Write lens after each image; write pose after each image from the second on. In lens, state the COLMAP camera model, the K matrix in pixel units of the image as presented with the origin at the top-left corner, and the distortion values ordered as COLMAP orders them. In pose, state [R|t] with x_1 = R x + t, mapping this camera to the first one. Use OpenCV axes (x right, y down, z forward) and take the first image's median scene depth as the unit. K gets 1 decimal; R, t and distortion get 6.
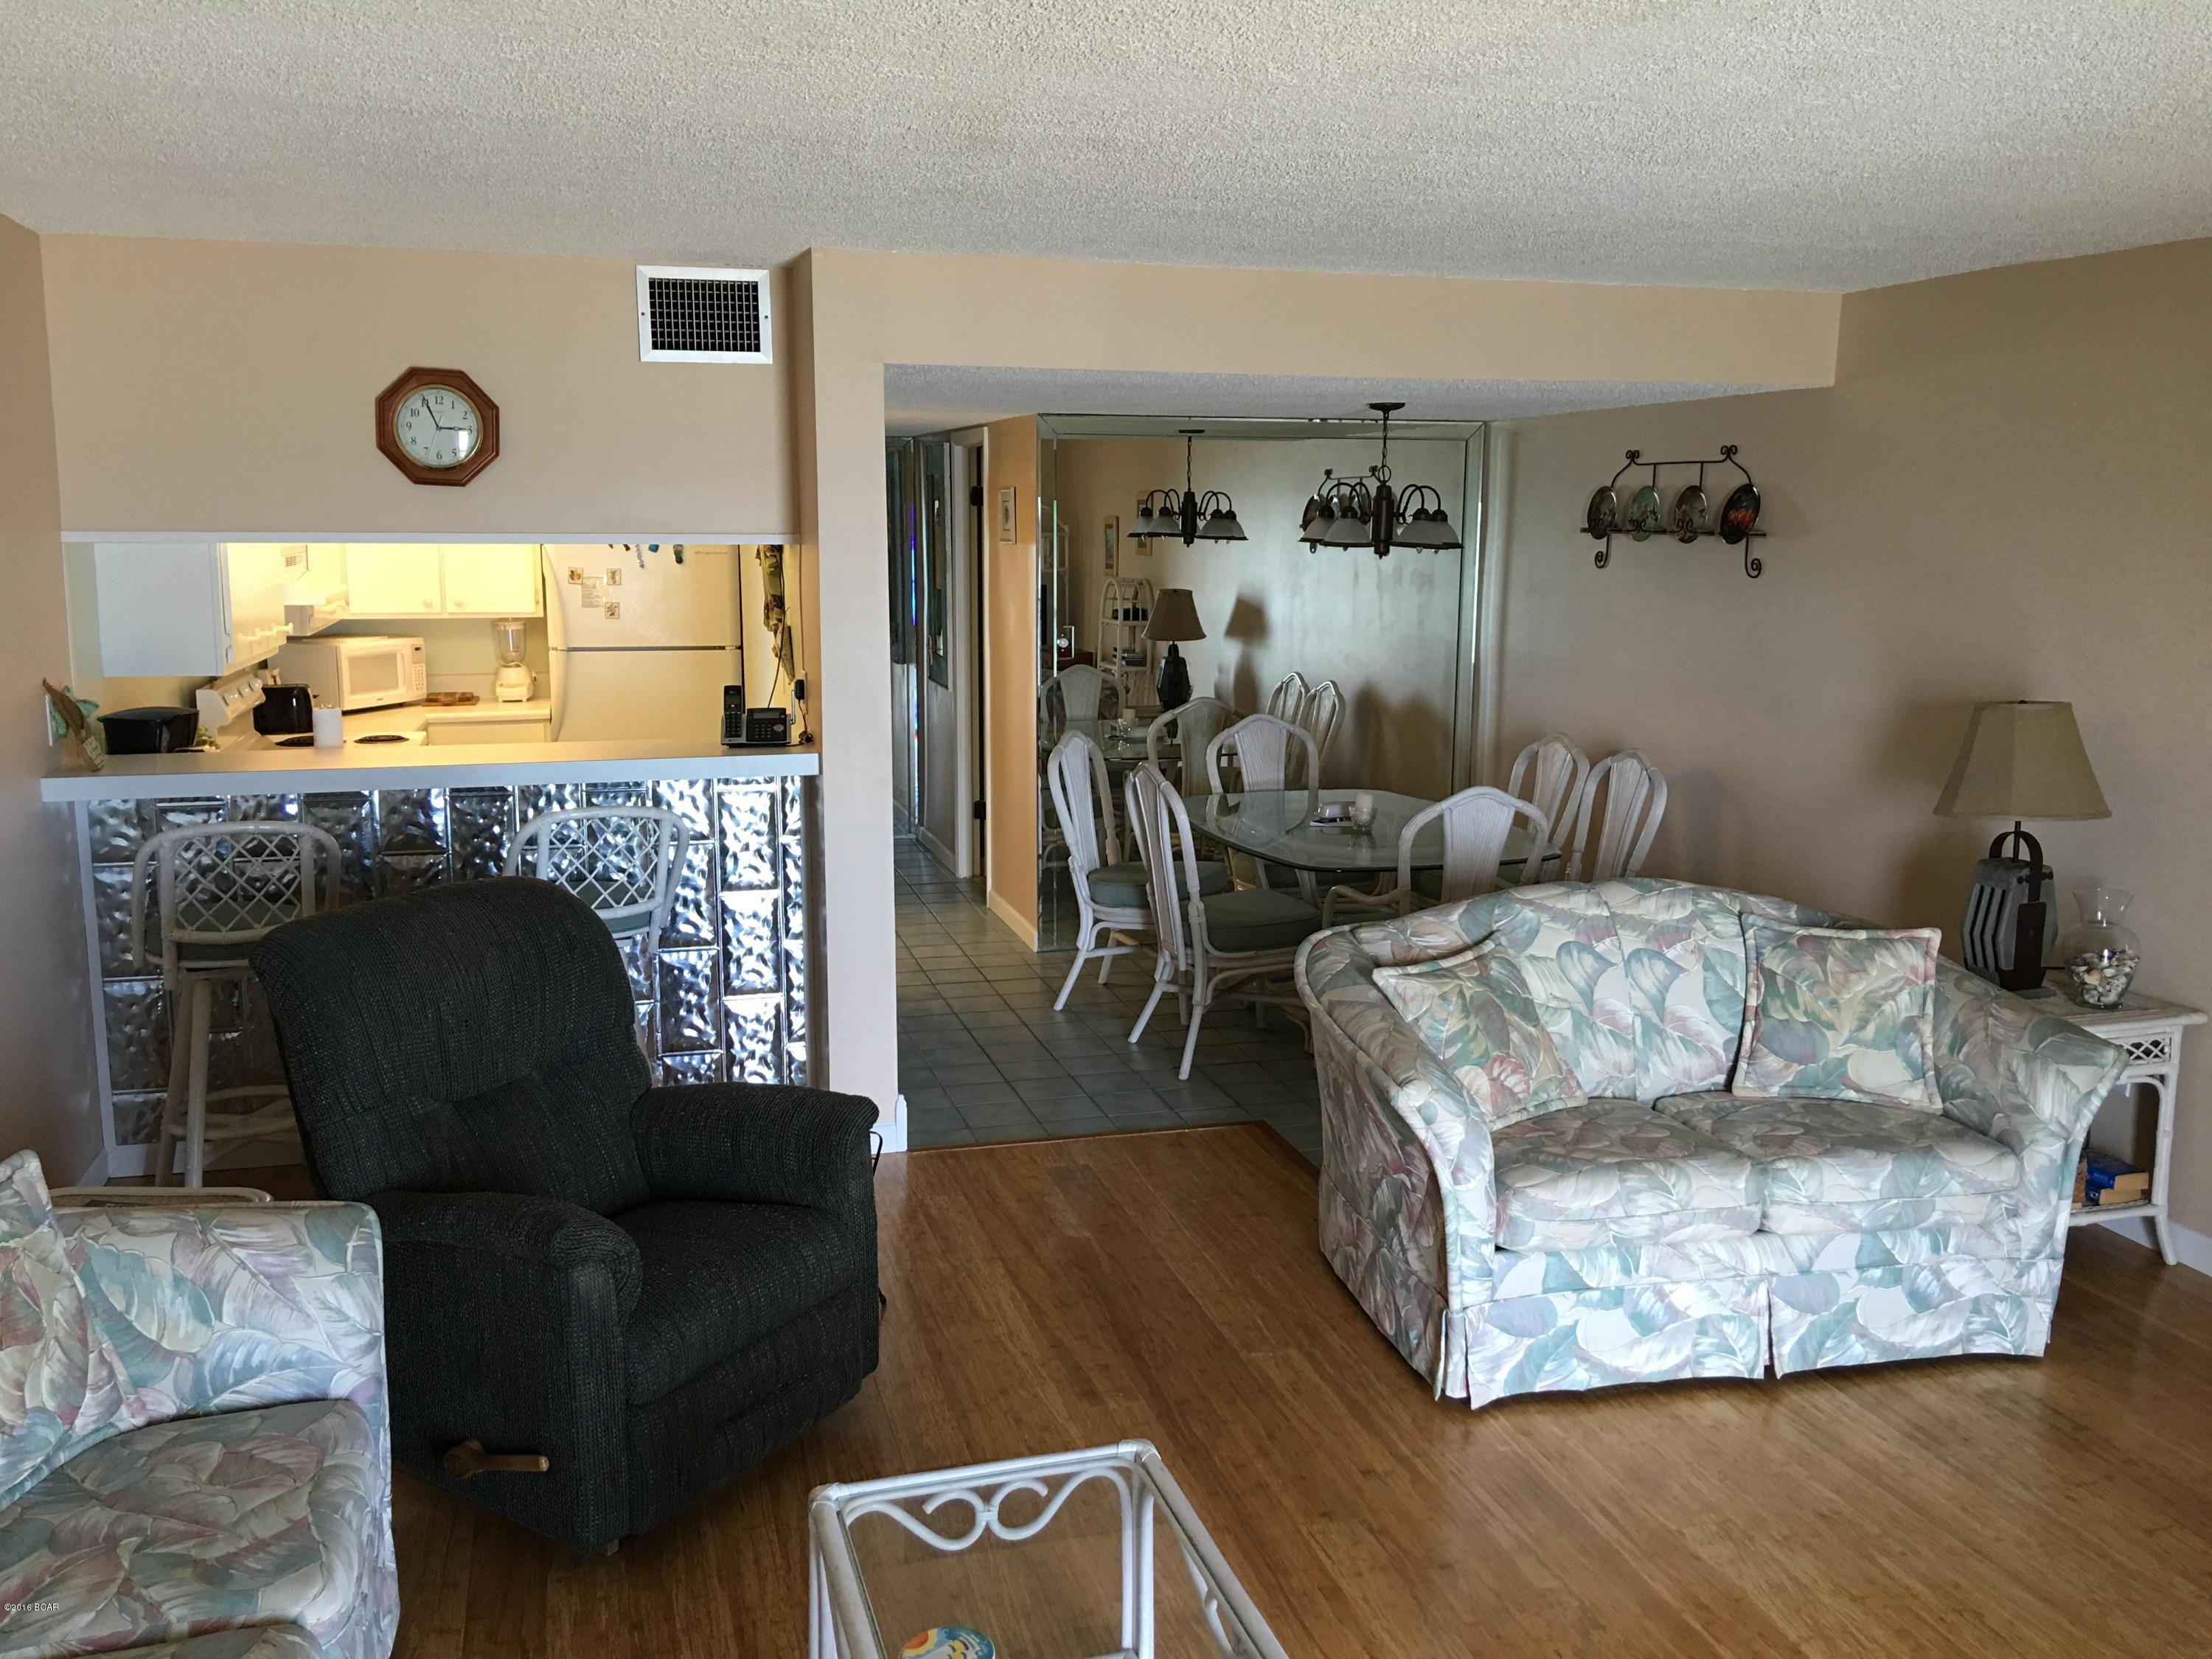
lens RADIAL K [[1887.1, 0, 1100.7], [0, 1887.1, 816.8], [0, 0, 1]] dist [0.096412, -0.162654]
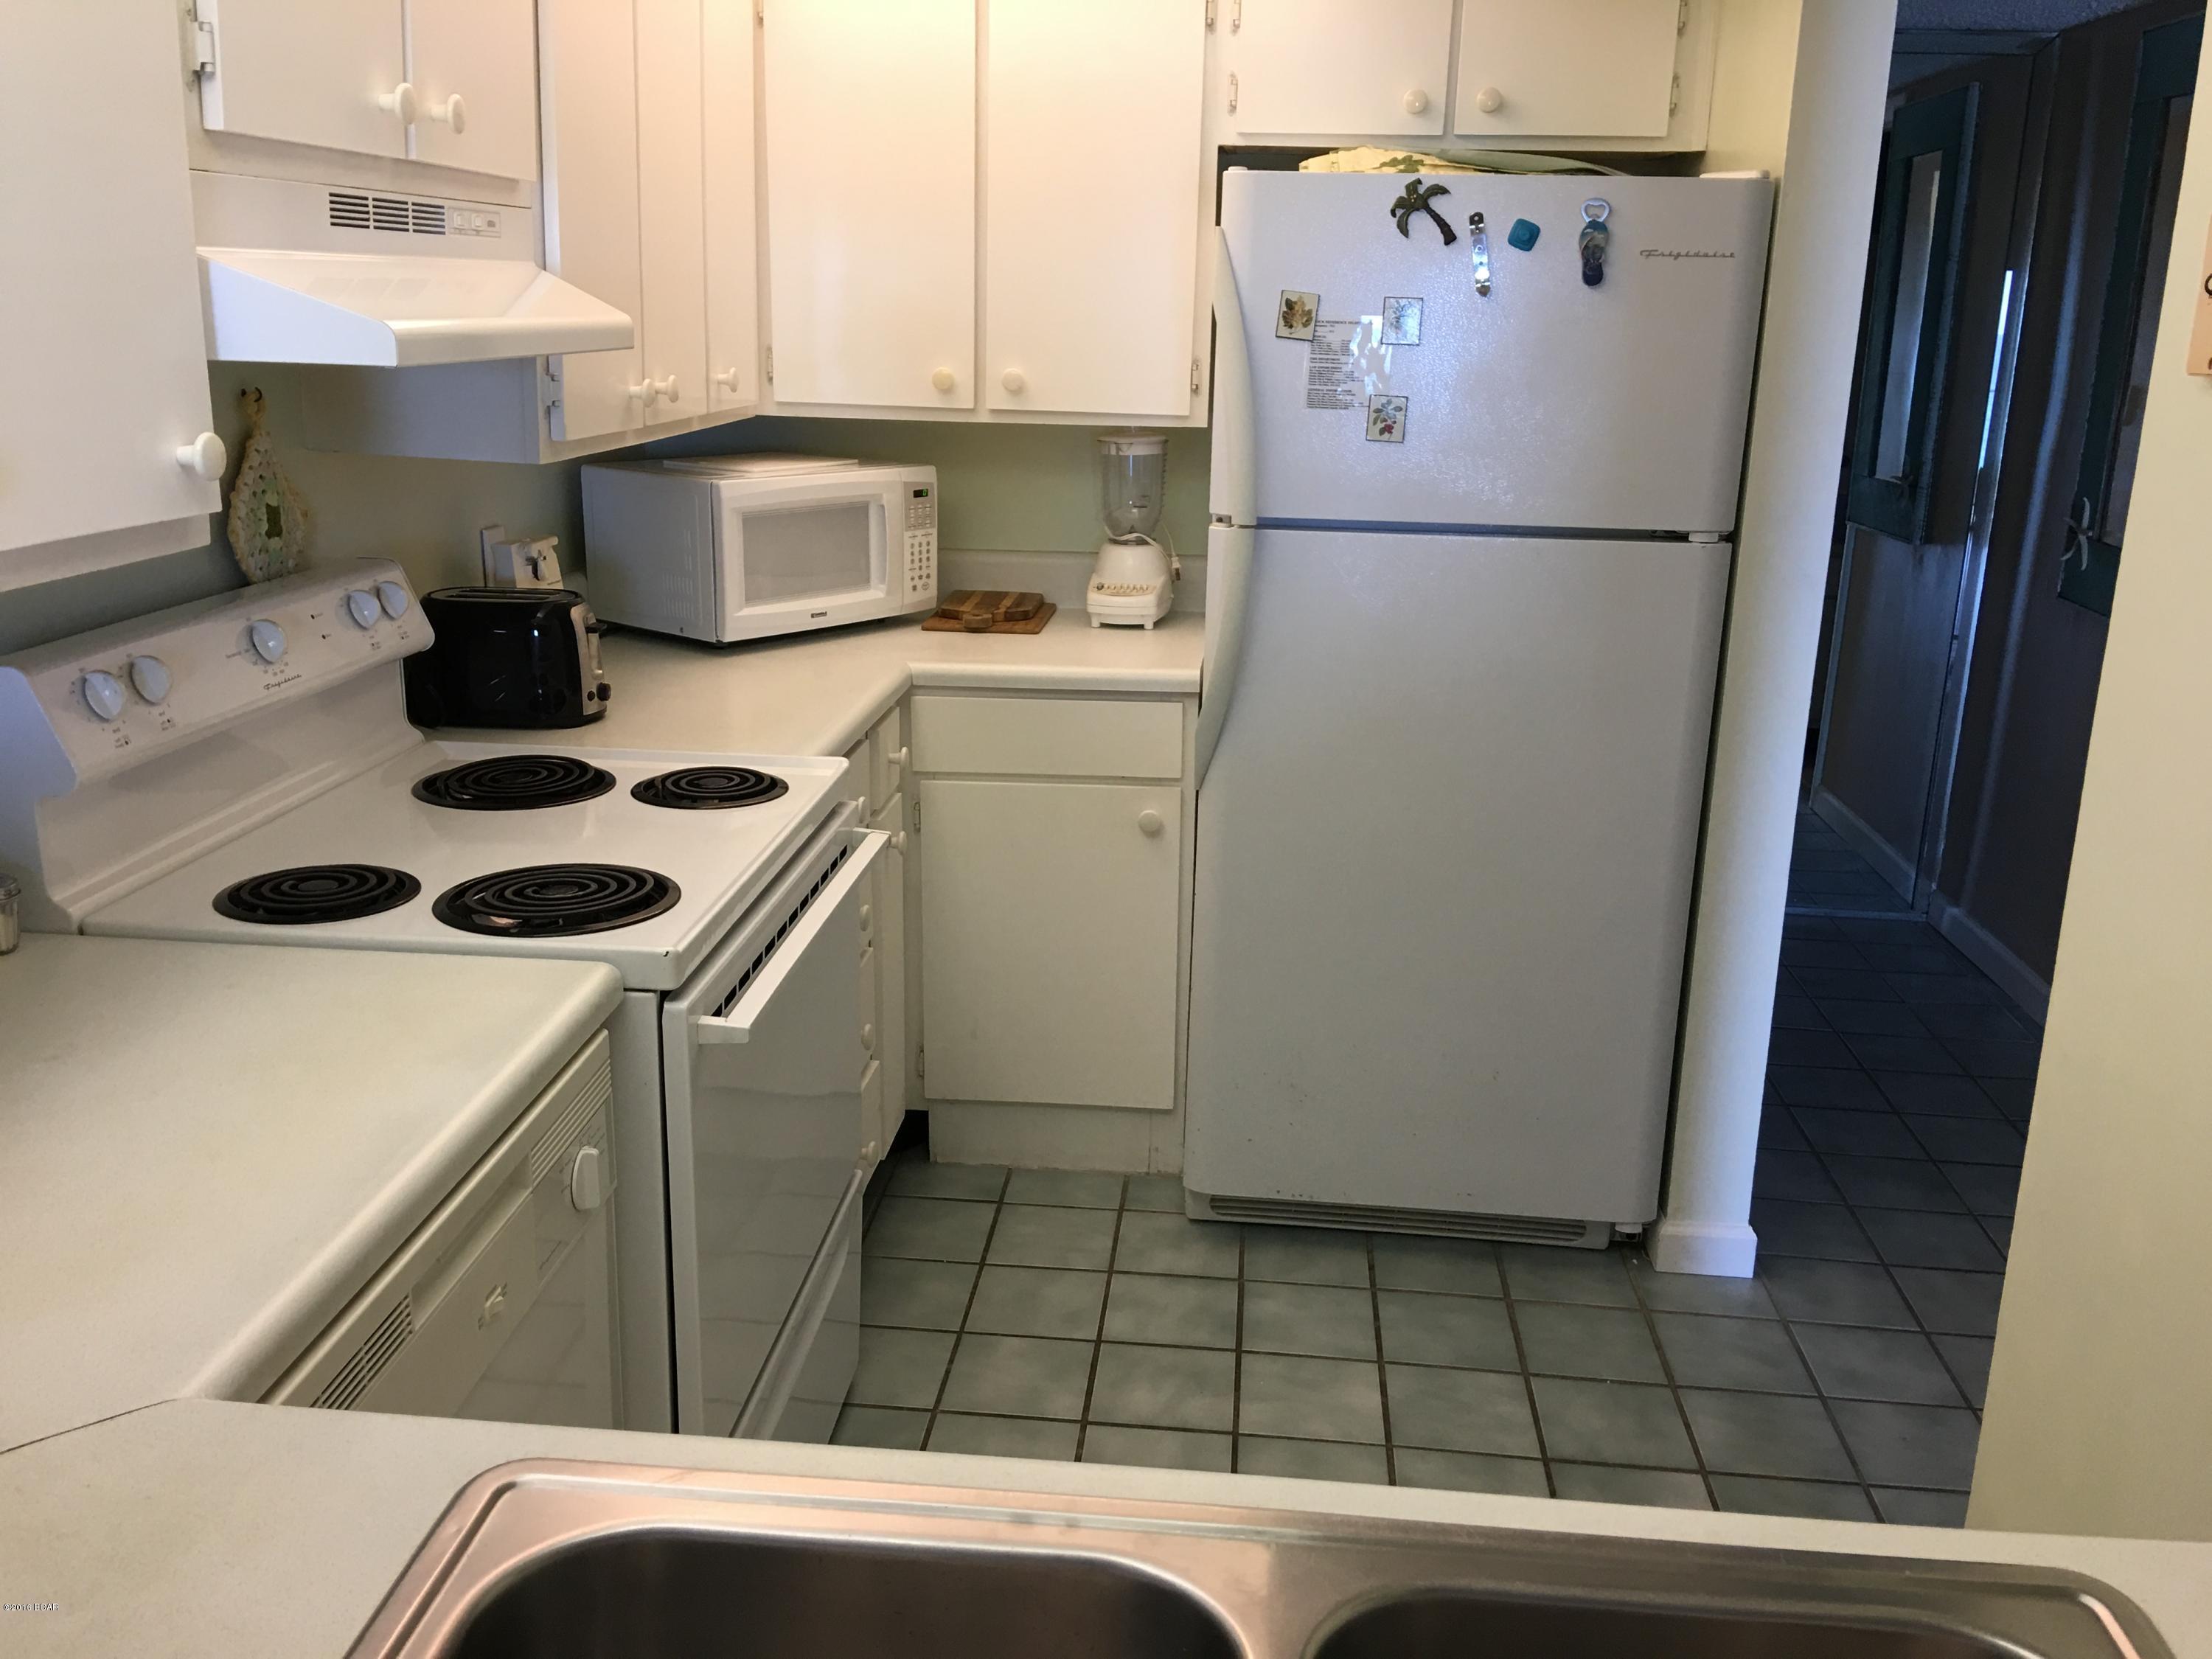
lens RADIAL K [[1887.1, 0, 1100.7], [0, 1887.1, 816.8], [0, 0, 1]] dist [0.096412, -0.162654]
pose [[0.937497, 0.109041, -0.330469, -0.174999], [-0.075053, 0.990646, 0.113959, -0.068626], [0.339804, -0.082034, 0.936912, 0.619006]]
